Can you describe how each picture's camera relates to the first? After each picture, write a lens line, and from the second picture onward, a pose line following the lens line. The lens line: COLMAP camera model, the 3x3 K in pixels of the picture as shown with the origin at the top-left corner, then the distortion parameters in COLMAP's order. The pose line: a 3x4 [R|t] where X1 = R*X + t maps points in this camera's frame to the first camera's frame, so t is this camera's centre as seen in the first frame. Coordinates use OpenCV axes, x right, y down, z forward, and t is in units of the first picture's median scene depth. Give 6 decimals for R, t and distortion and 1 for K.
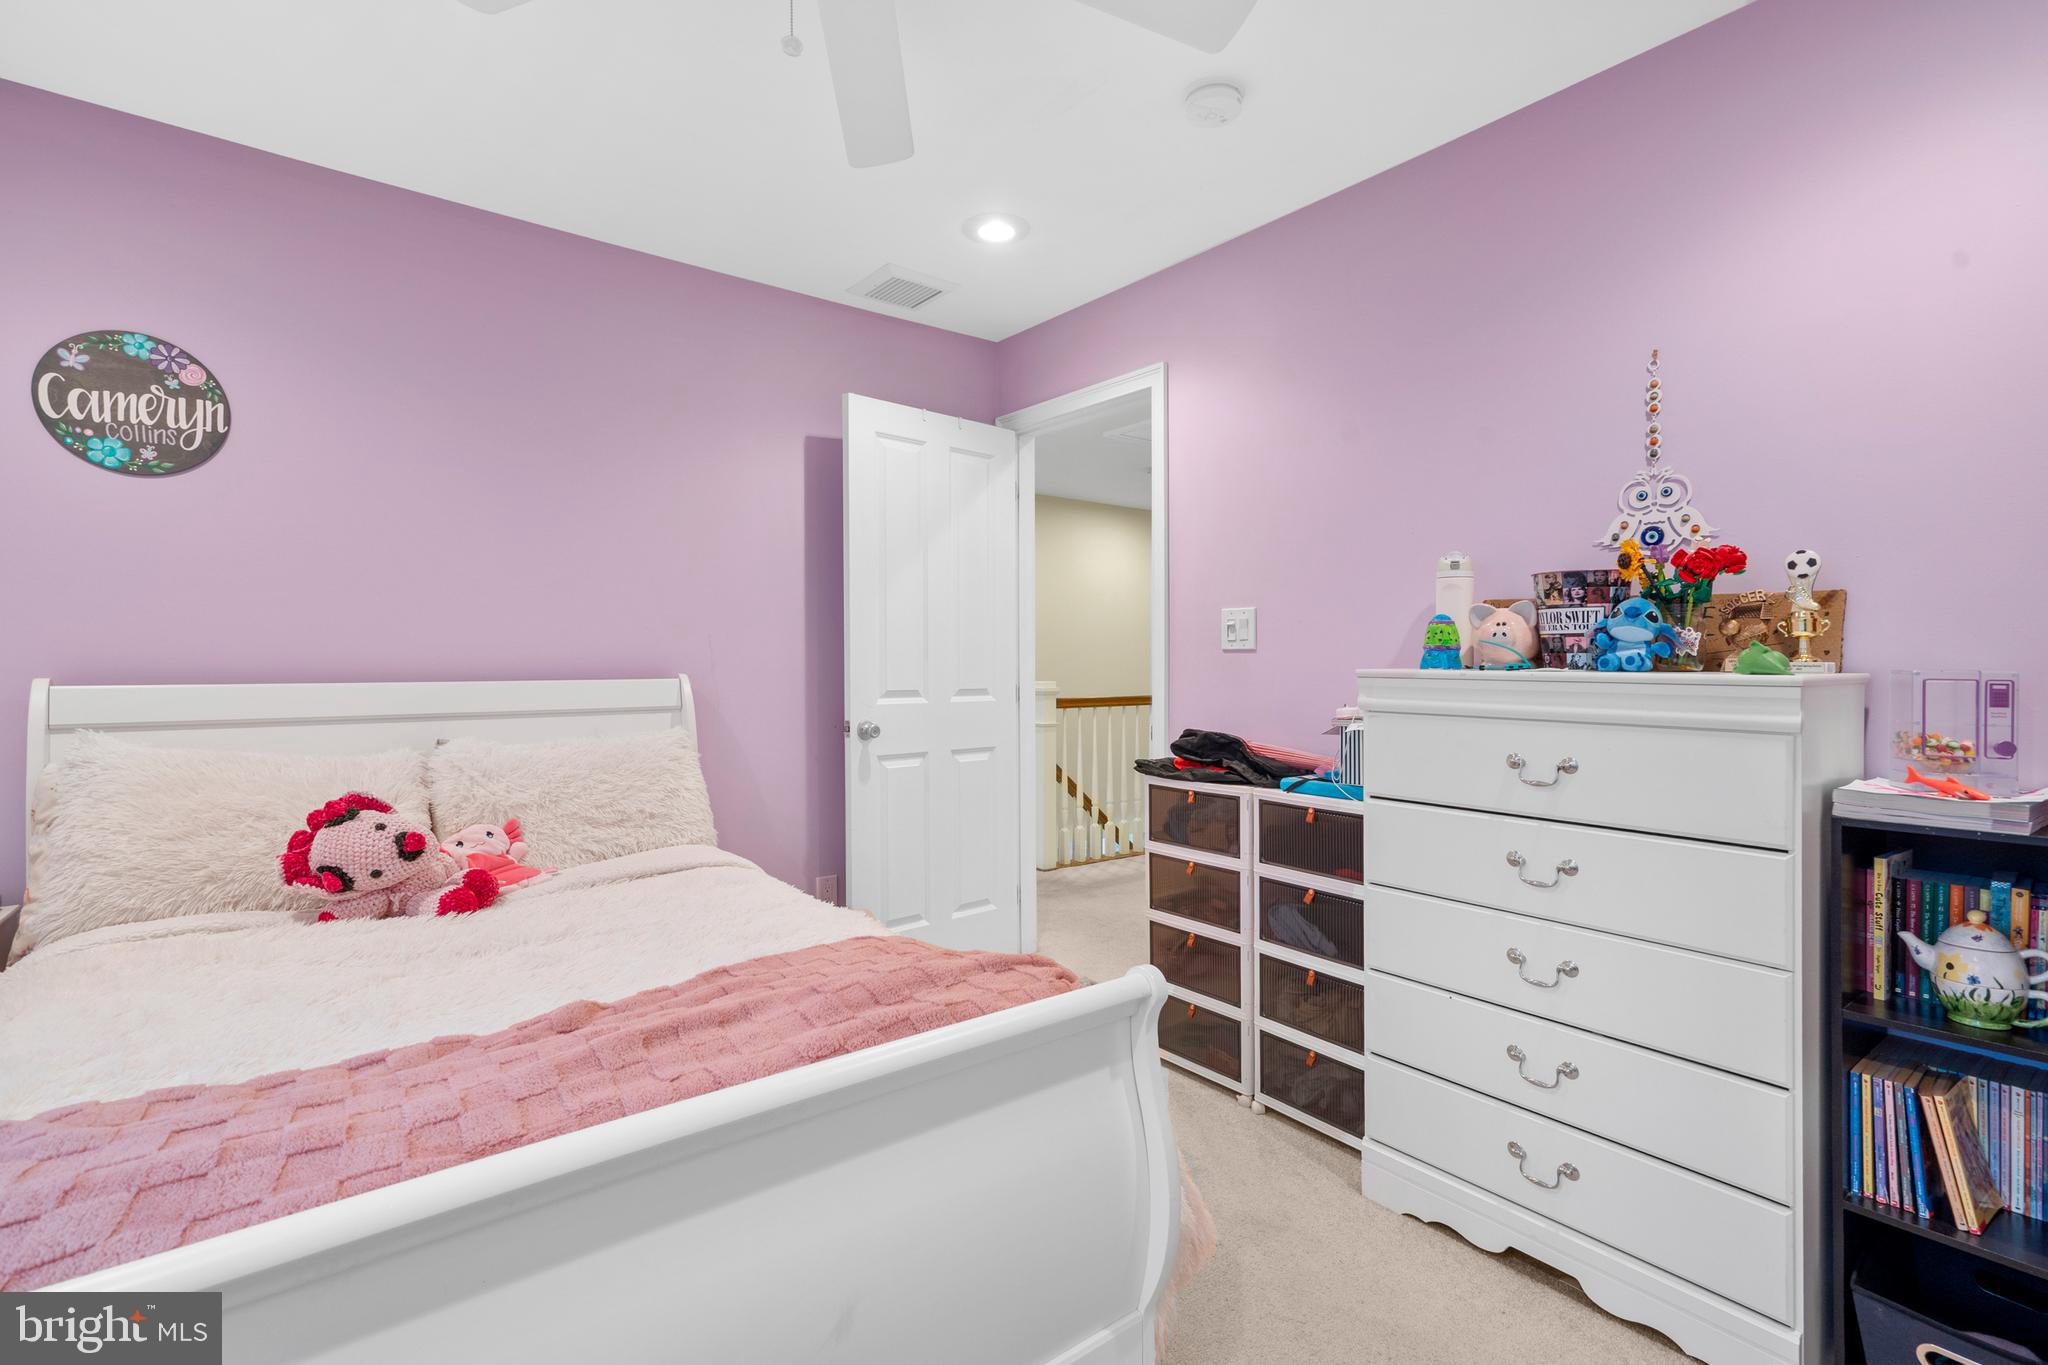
lens RADIAL K [[950.5, 0, 955.5], [0, 950.5, 666.5], [0, 0, 1]] dist [0.003115, 0.008716]
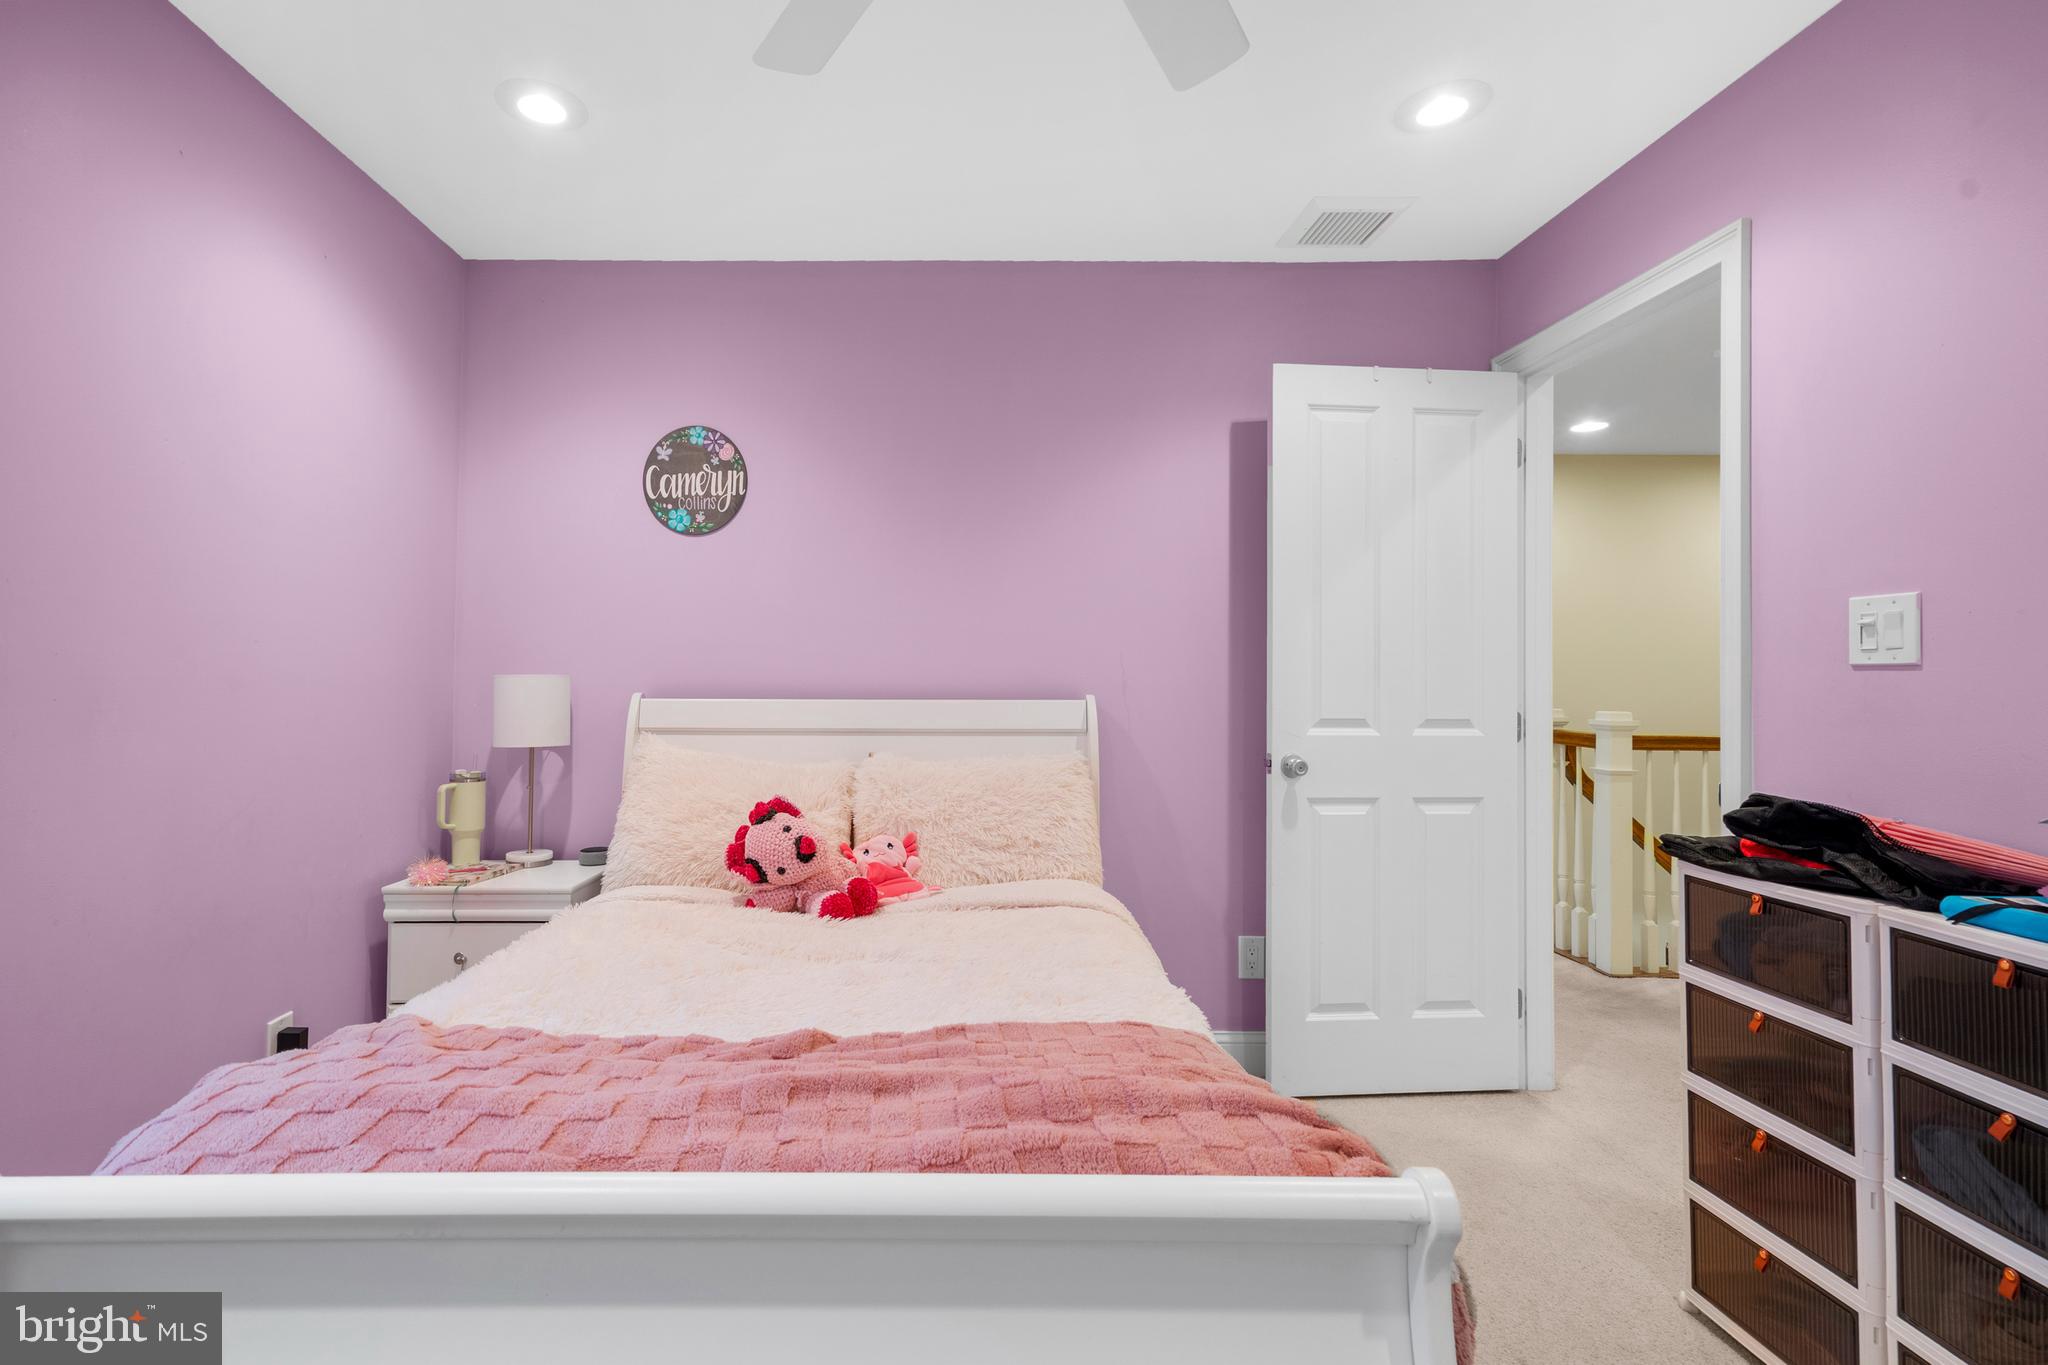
lens RADIAL K [[950.5, 0, 1036.8], [0, 950.5, 667.6], [0, 0, 1]] dist [0.003115, 0.008716]
pose [[0.804615, -0.006079, -0.593766, 0.263833], [-0.006700, 0.999791, -0.019316, -0.001241], [0.593759, 0.019520, 0.804406, 0.243918]]
